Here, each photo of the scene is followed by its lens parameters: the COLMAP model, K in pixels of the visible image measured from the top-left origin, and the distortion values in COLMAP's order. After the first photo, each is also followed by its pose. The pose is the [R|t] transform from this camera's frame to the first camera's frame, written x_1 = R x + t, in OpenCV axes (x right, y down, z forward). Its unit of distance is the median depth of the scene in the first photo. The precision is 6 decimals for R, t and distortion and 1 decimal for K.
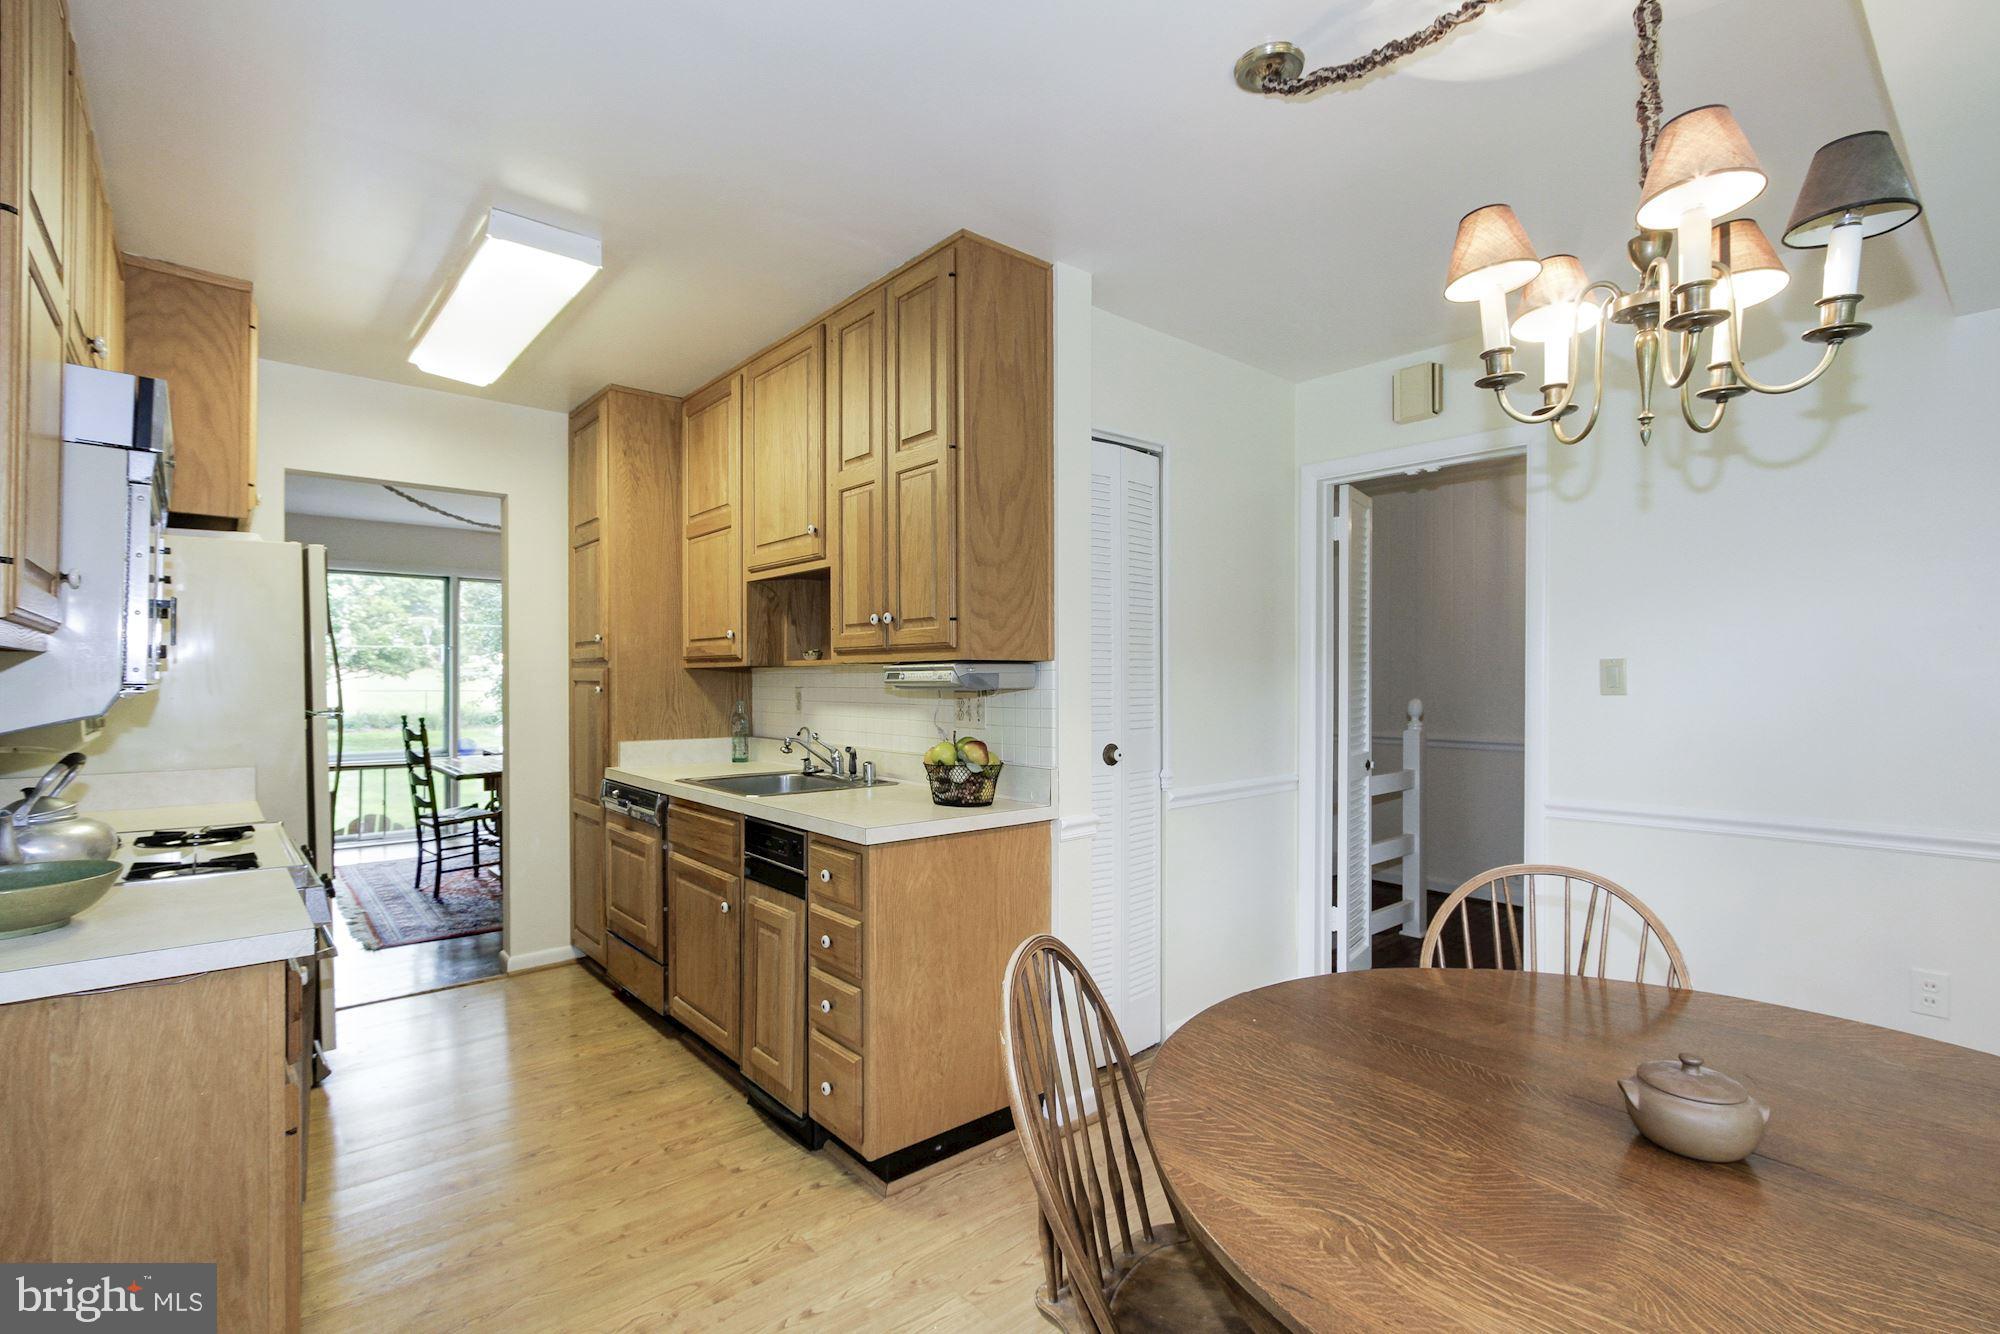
lens RADIAL K [[963.3, 0, 993.3], [0, 963.3, 677.1], [0, 0, 1]] dist [-0.017633, 0.000869]
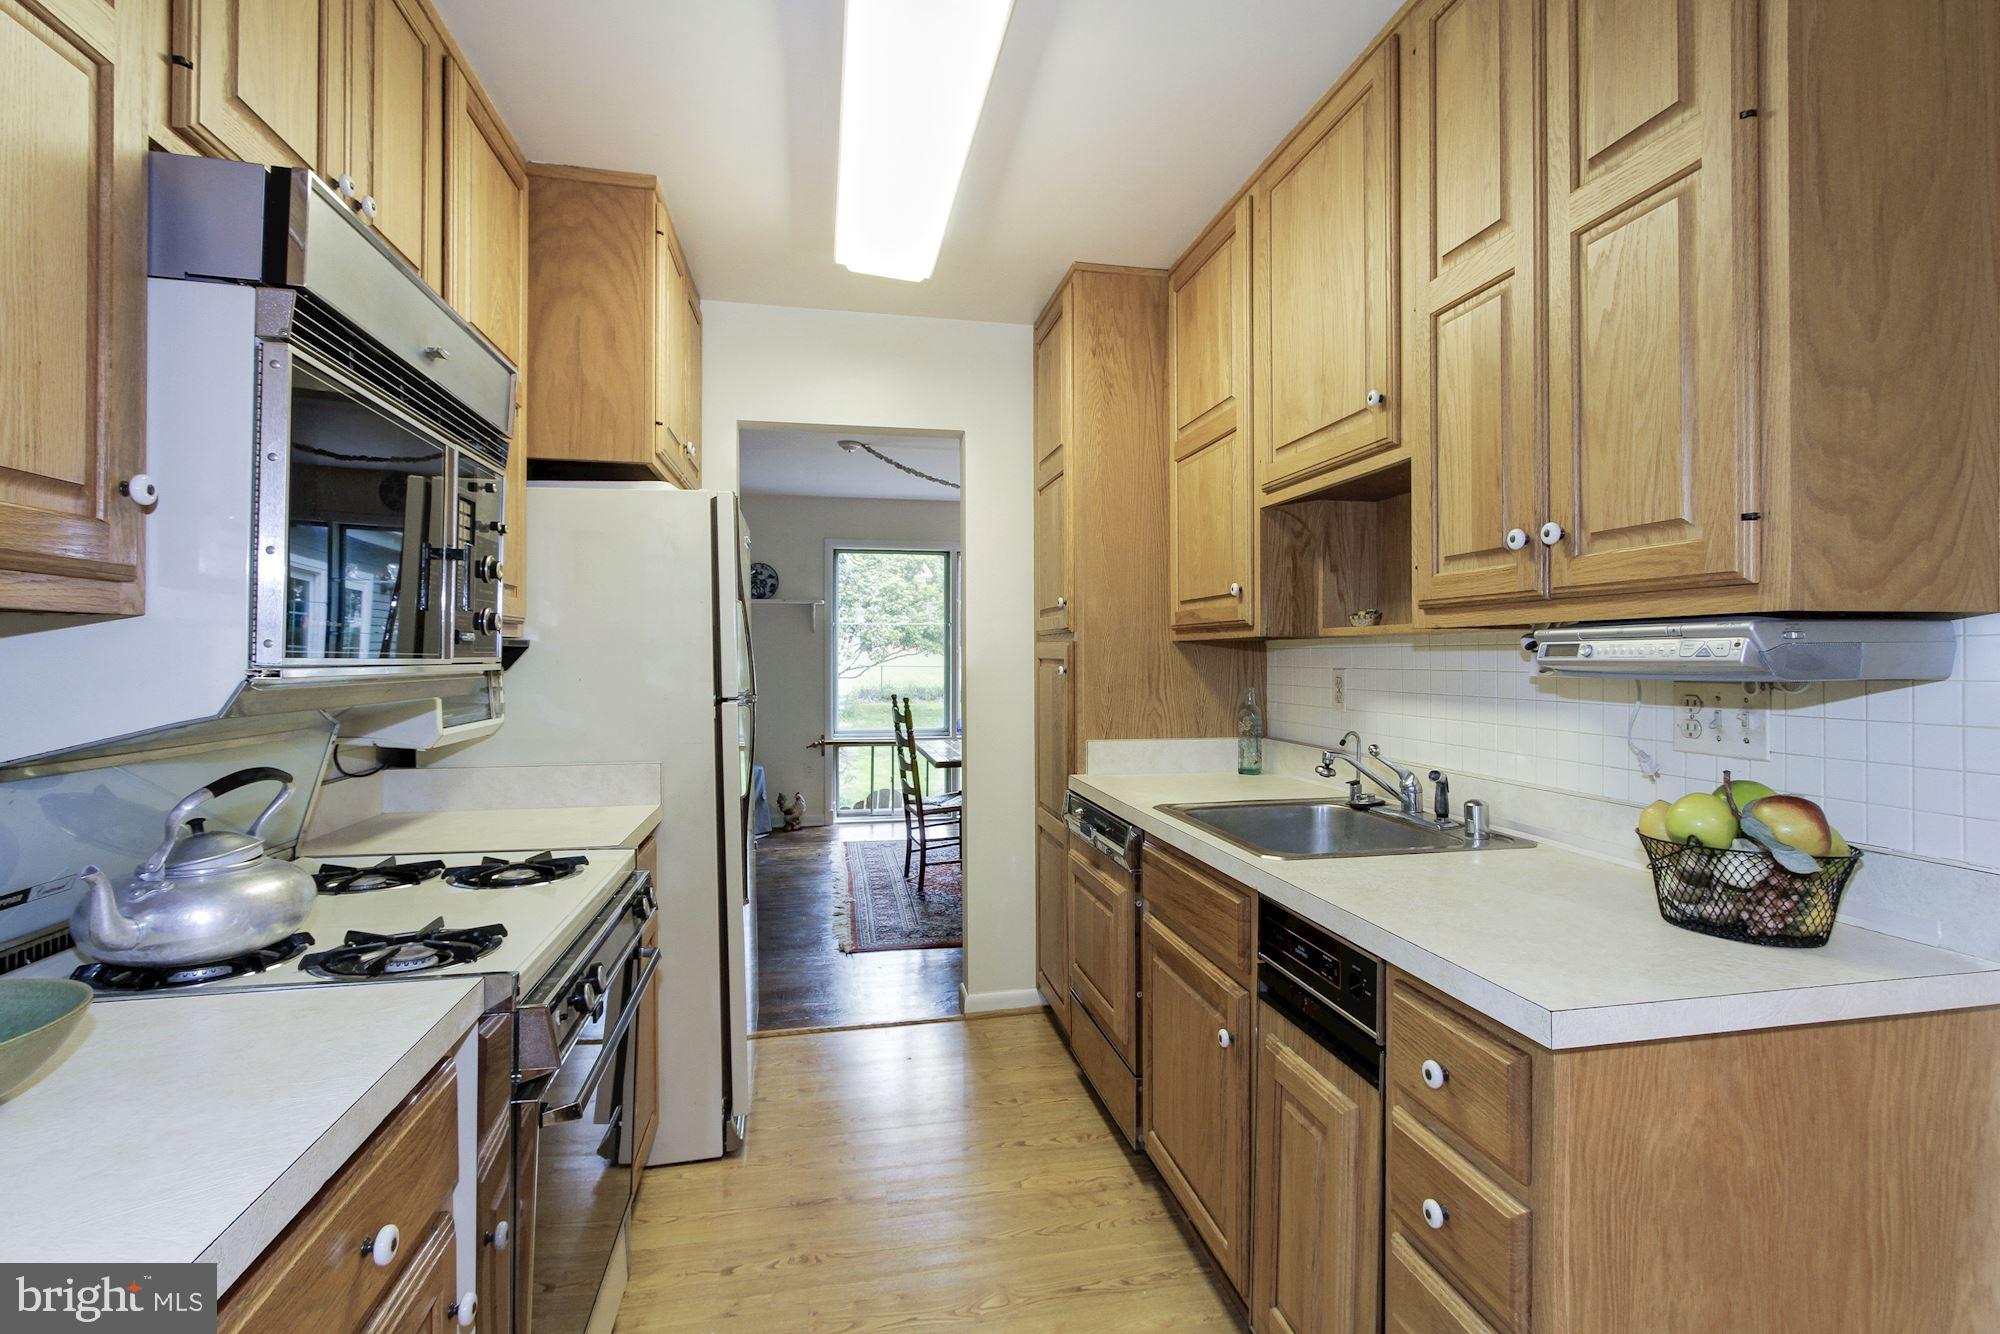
lens RADIAL K [[948.7, 0, 997.0], [0, 948.7, 658.9], [0, 0, 1]] dist [-0.003096, -0.000027]
pose [[0.870058, 0.001559, -0.492947, -0.098992], [0.000761, 0.999990, 0.004506, 0.000768], [0.492949, -0.004296, 0.870048, 0.369022]]
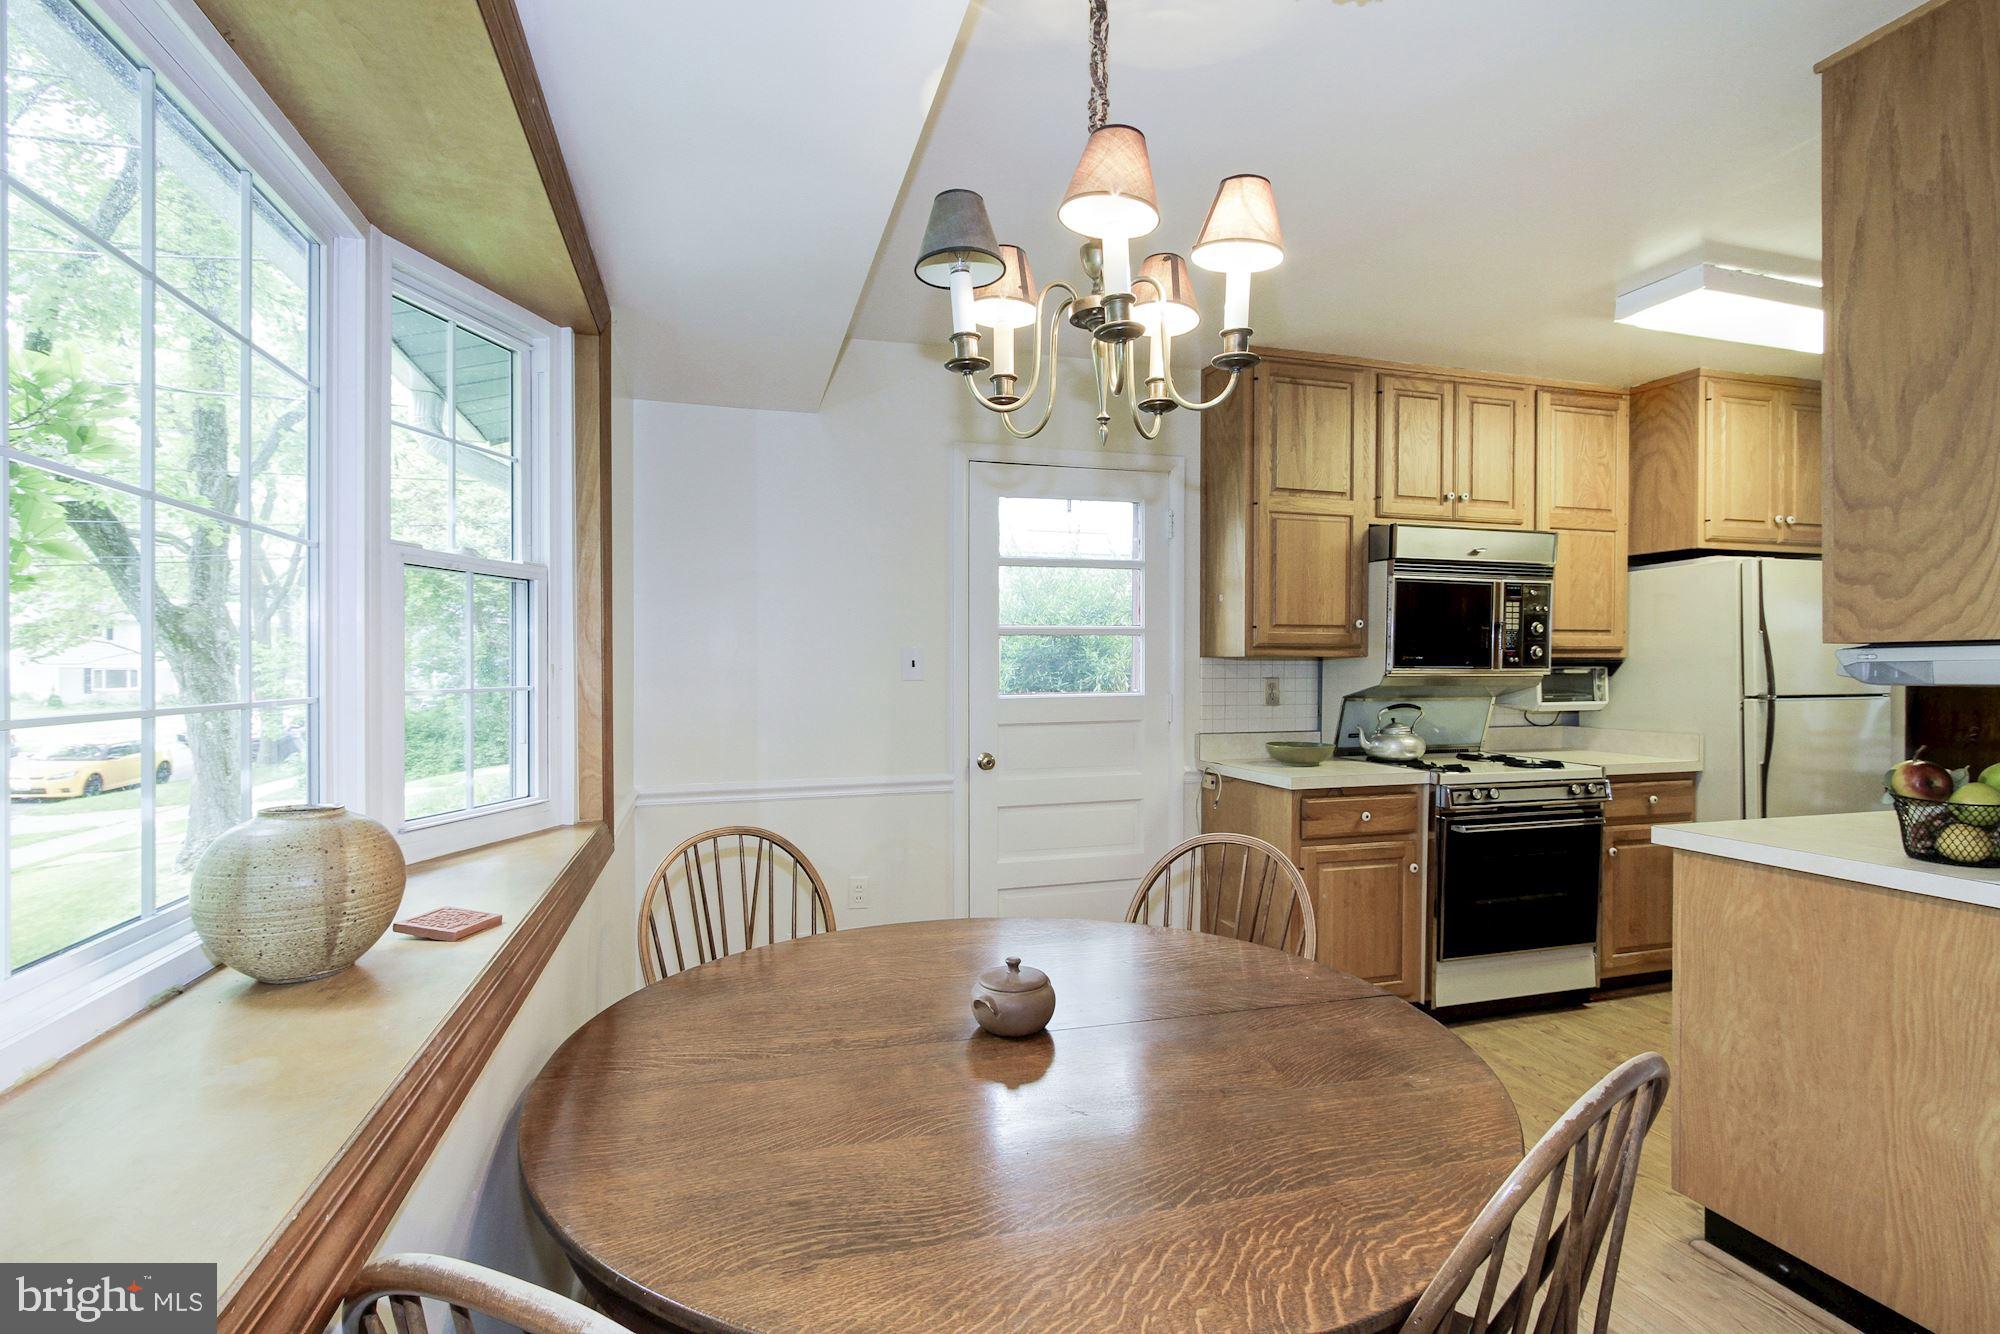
lens RADIAL K [[924.3, 0, 1003.4], [0, 924.3, 676.0], [0, 0, 1]] dist [-0.000602, 0.000399]
pose [[-0.416585, 0.009912, -0.909043, 0.689705], [0.000702, 0.999944, 0.010582, -0.000983], [0.909097, 0.003770, -0.416568, 0.566072]]
